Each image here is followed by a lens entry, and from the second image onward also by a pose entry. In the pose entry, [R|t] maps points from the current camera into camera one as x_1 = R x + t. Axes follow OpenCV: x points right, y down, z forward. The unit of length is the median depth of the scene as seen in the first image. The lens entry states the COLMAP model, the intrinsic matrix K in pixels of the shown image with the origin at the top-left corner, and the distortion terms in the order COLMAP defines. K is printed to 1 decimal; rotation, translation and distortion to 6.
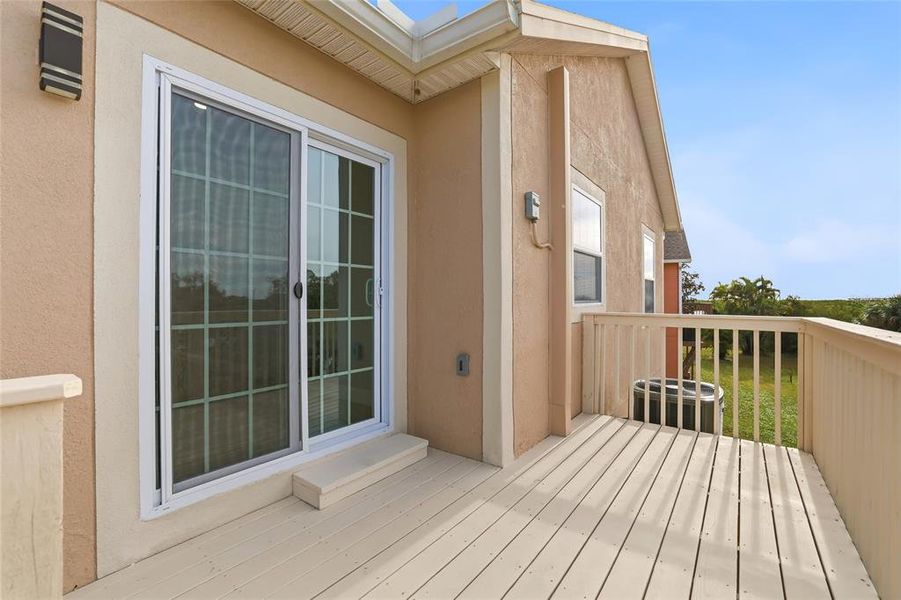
lens RADIAL K [[388.3, 0, 450.4], [0, 388.3, 297.3], [0, 0, 1]] dist [-0.018710, 0.000036]
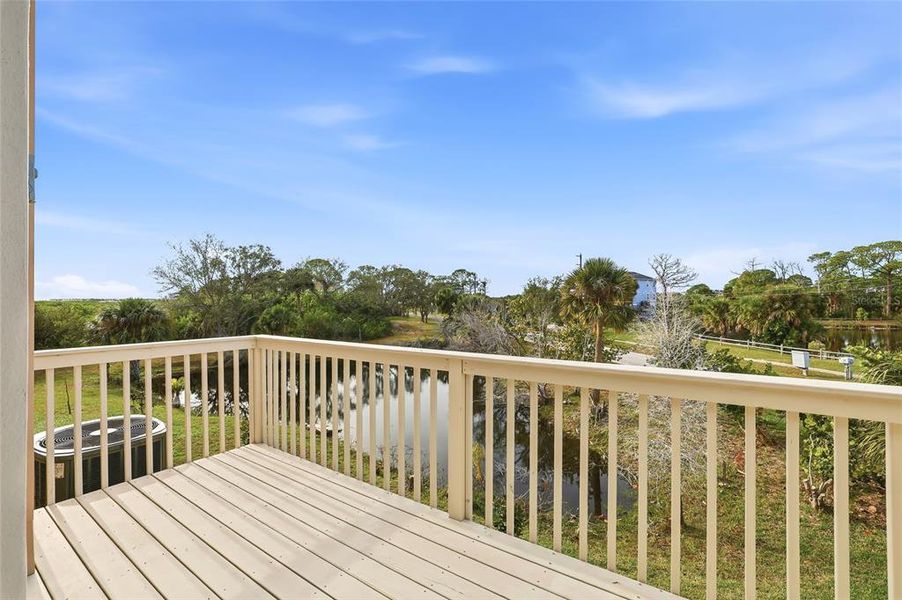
lens RADIAL K [[388.7, 0, 450.9], [0, 388.7, 297.3], [0, 0, 1]] dist [-0.018710, 0.000036]
pose [[-0.047503, 0.003457, 0.998865, -0.337892], [-0.001060, 0.999993, -0.003511, -0.062469], [-0.998871, -0.001226, -0.047499, 0.419141]]
